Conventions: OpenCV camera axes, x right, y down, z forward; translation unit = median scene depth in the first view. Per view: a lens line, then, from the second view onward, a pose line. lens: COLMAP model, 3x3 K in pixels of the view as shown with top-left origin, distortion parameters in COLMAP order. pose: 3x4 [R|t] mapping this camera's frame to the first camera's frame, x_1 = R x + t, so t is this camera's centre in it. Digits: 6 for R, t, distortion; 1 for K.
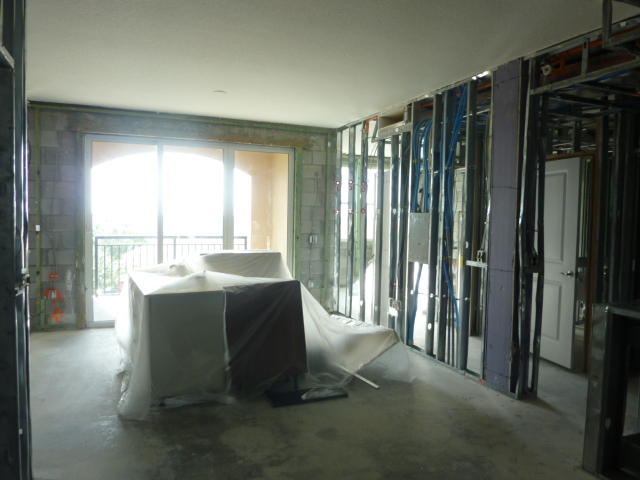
lens RADIAL K [[489.3, 0, 320.4], [0, 489.3, 239.2], [0, 0, 1]] dist [-0.027471, 0.004754]
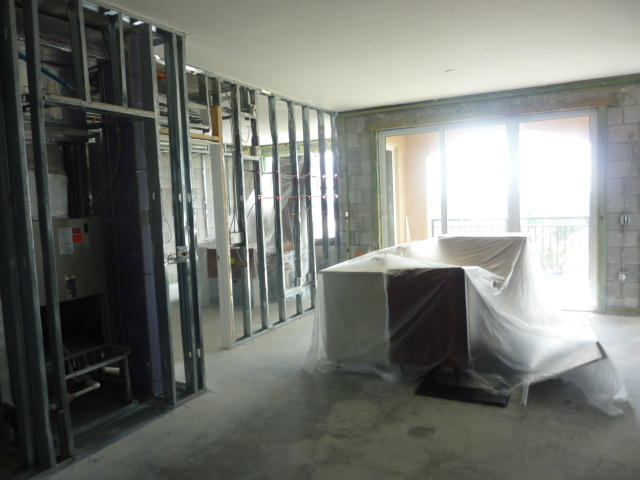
lens RADIAL K [[489.3, 0, 320.0], [0, 489.3, 241.4], [0, 0, 1]] dist [-0.027471, 0.004754]
pose [[0.628737, 0.019524, -0.777373, 0.348279], [0.014935, 0.999197, 0.037174, -0.001401], [0.777475, -0.034983, 0.627940, 0.157319]]
